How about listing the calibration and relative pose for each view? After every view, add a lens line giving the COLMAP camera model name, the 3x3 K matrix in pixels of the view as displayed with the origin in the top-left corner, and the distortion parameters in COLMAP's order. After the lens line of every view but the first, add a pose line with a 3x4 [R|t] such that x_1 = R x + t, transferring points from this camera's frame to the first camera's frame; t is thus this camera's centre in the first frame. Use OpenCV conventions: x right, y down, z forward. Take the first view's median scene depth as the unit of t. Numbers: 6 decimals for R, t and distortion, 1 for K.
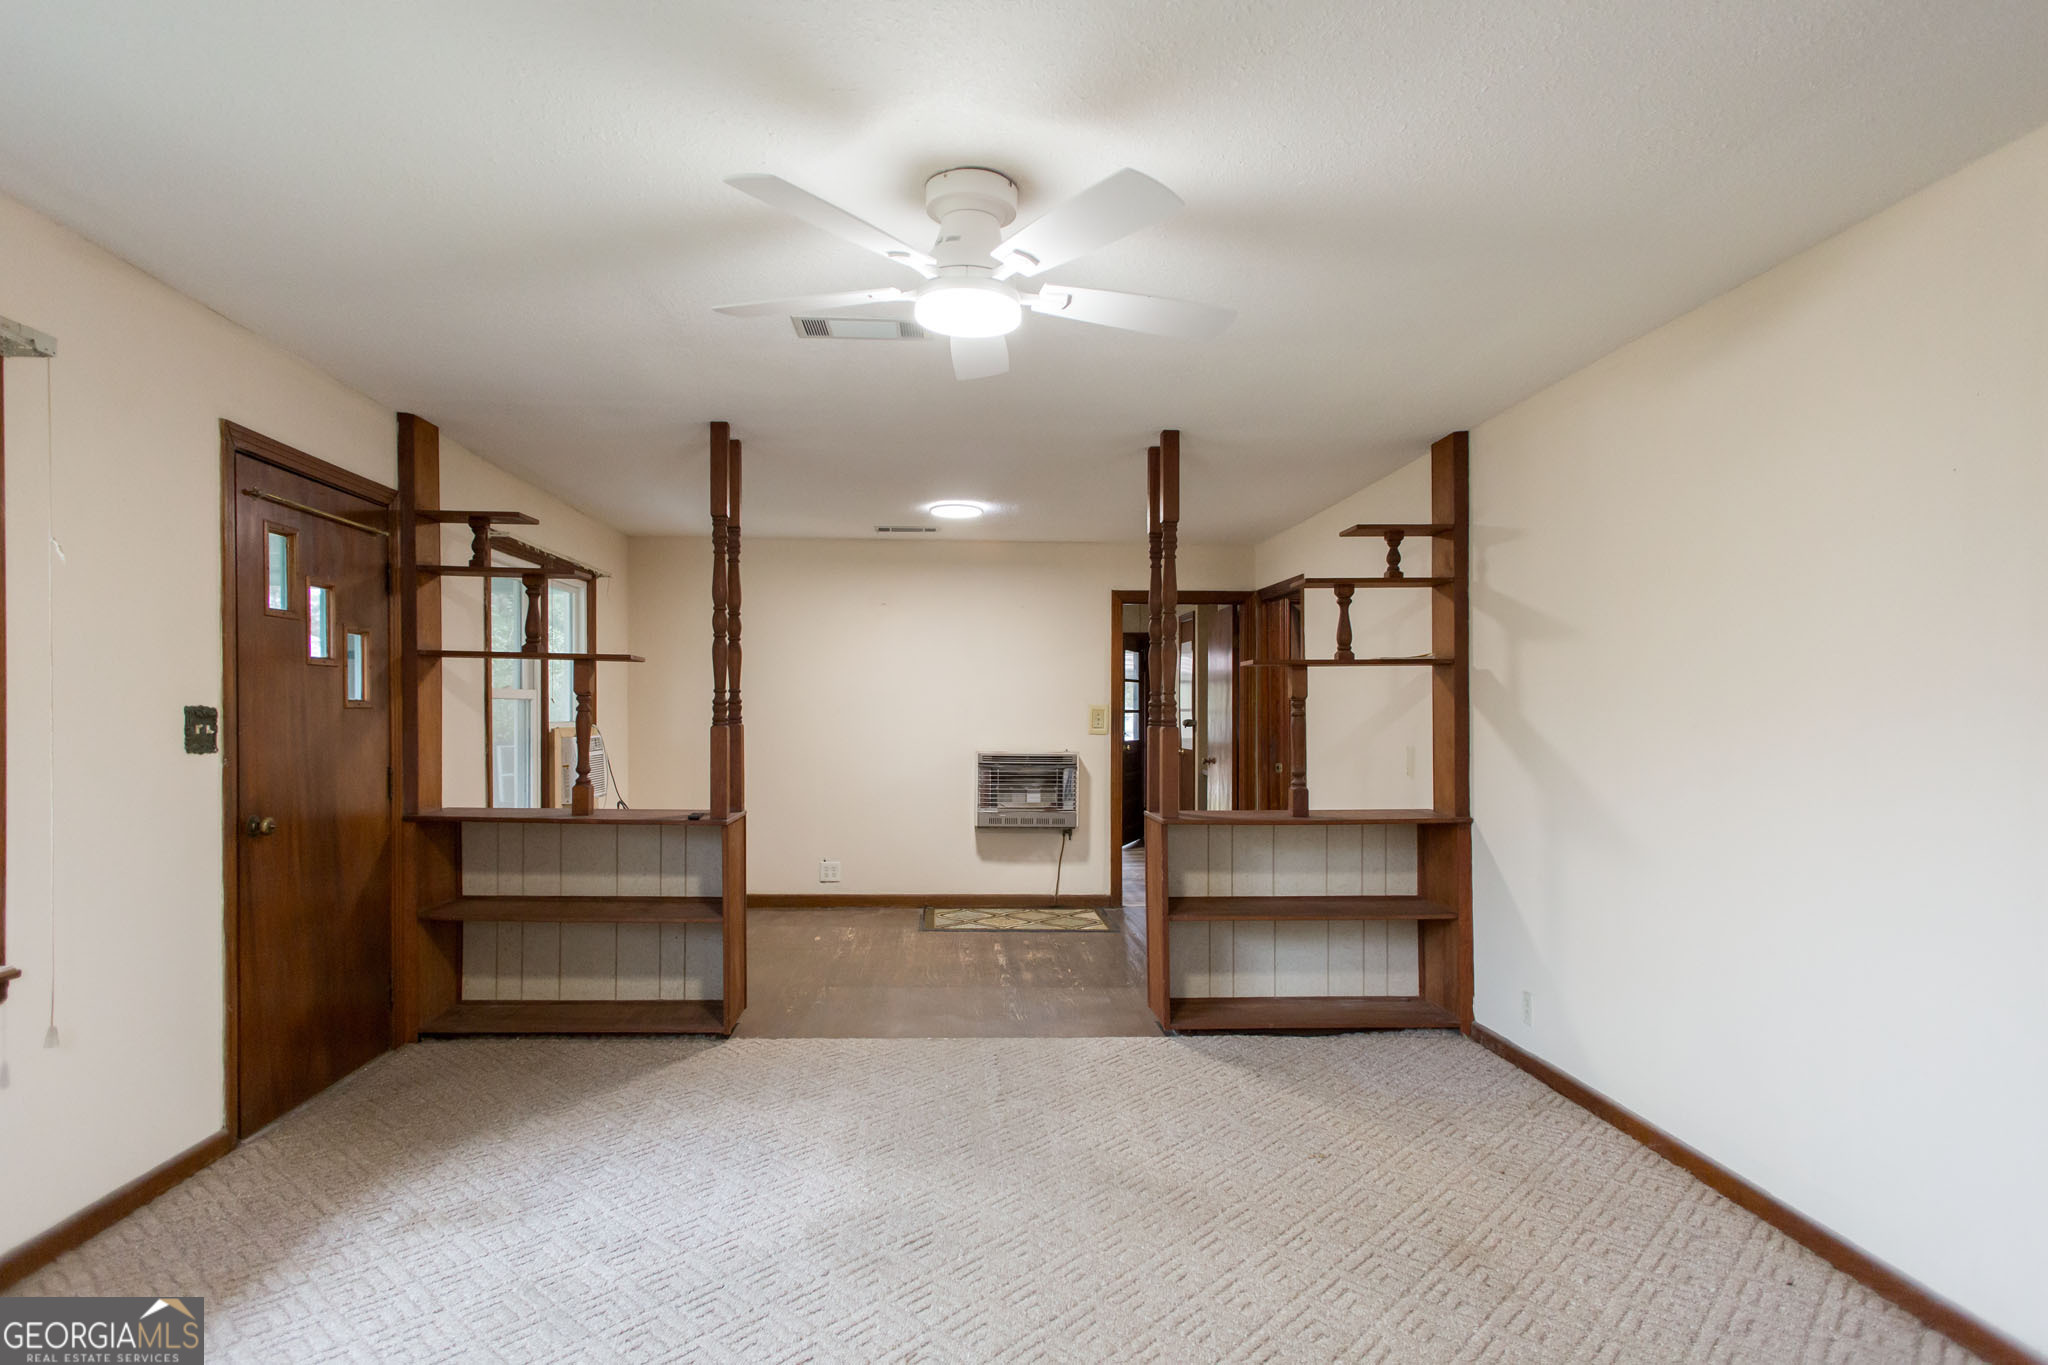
lens RADIAL K [[1168.9, 0, 1024.3], [0, 1168.9, 693.1], [0, 0, 1]] dist [0.015283, 0.001533]
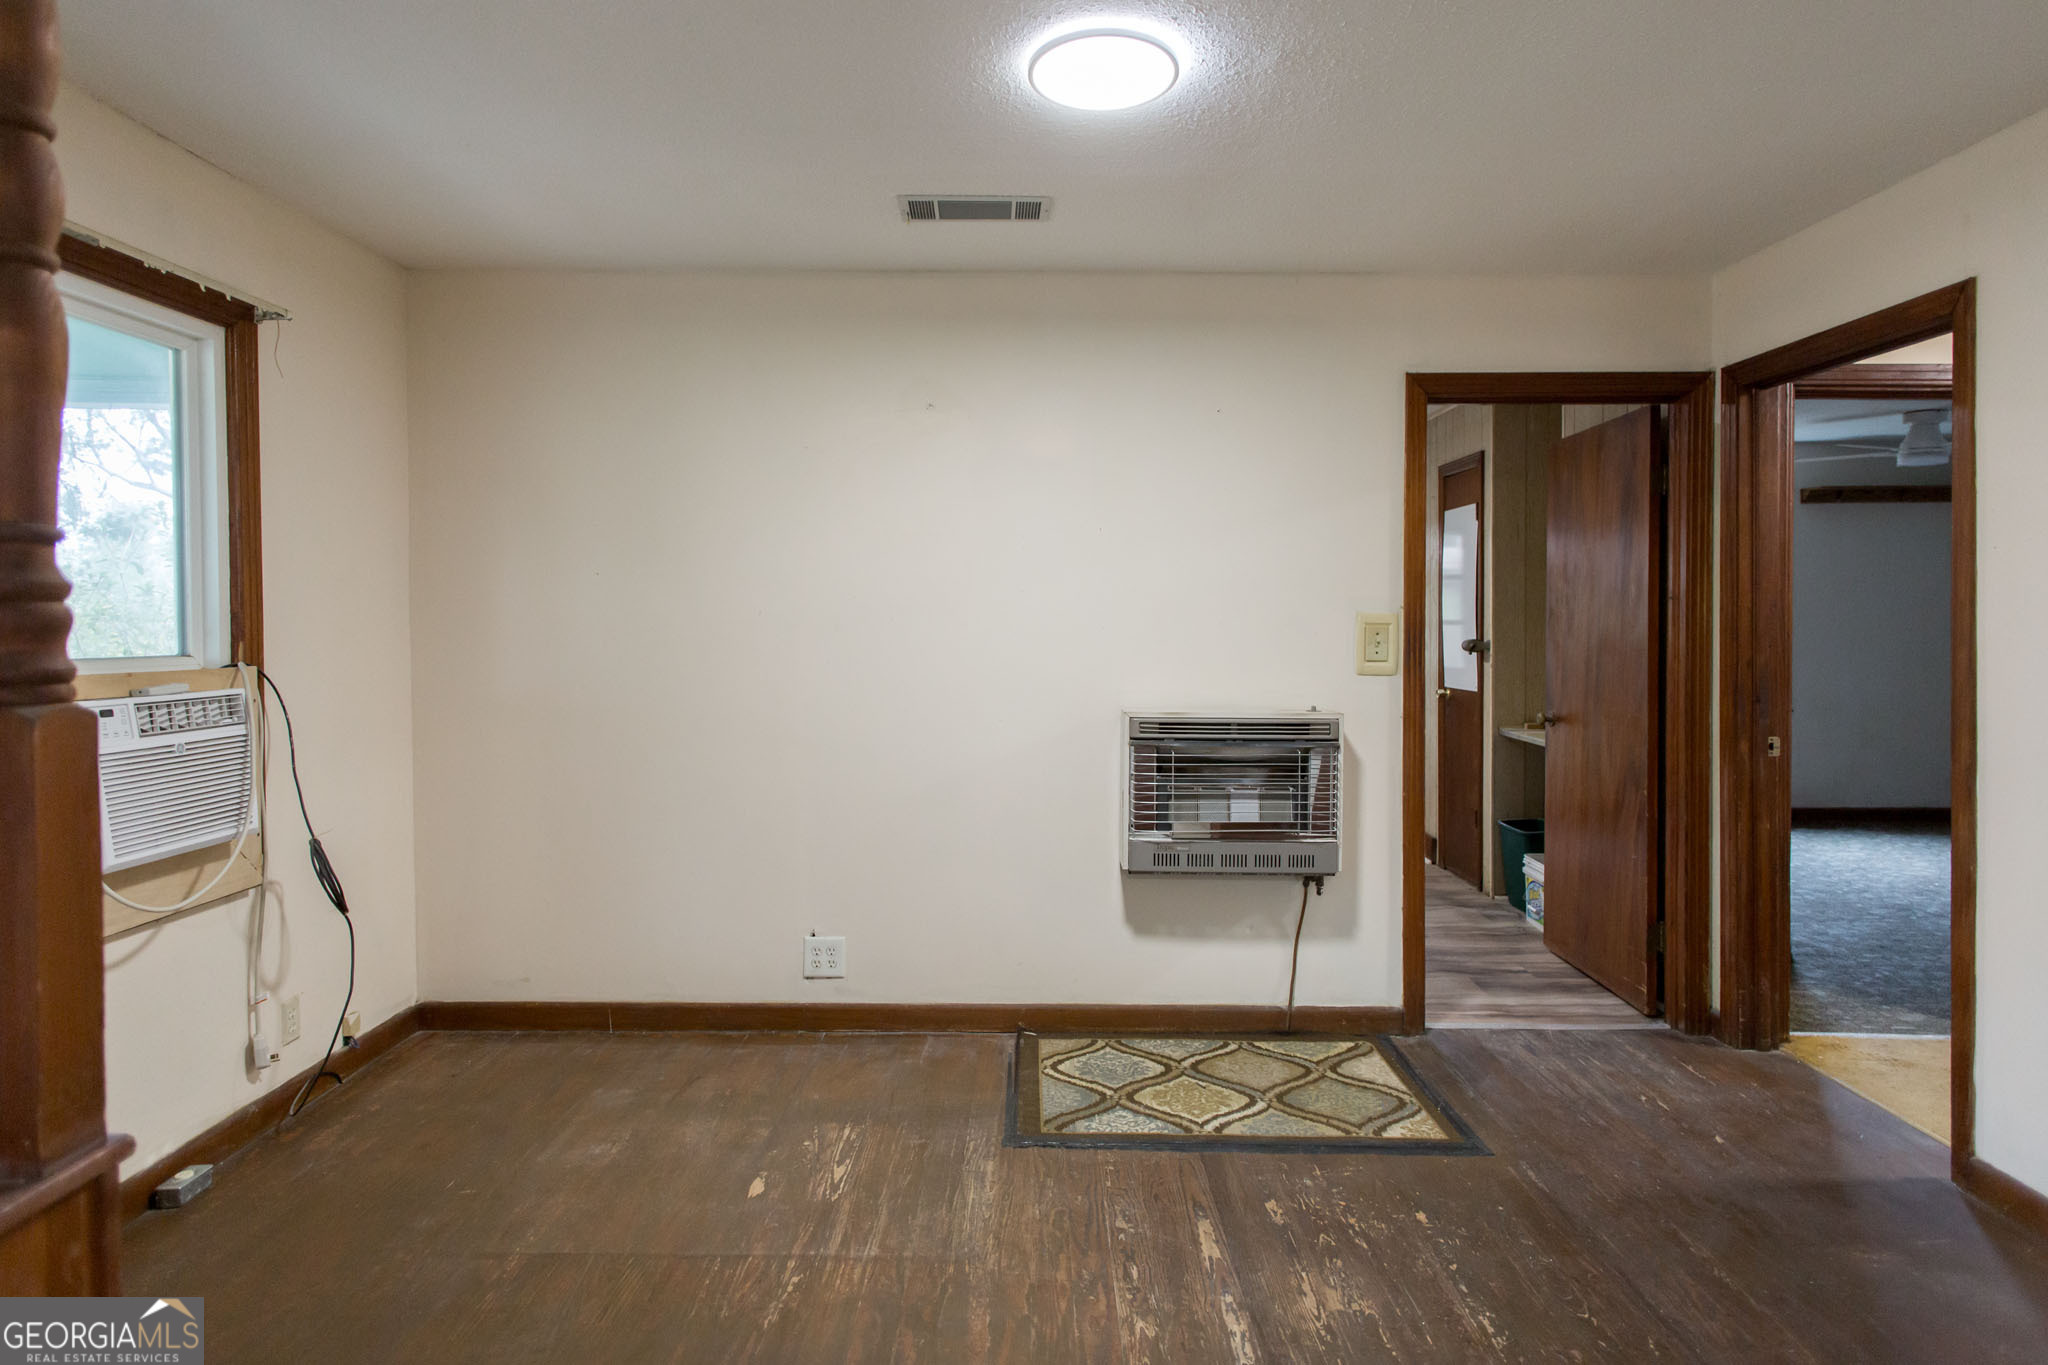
lens RADIAL K [[1168.9, 0, 1028.4], [0, 1168.9, 629.7], [0, 0, 1]] dist [0.015283, 0.001533]
pose [[0.997119, -0.001798, -0.075834, -0.043770], [0.003548, 0.999730, 0.022952, 0.005653], [0.075772, -0.023155, 0.996856, 0.521974]]
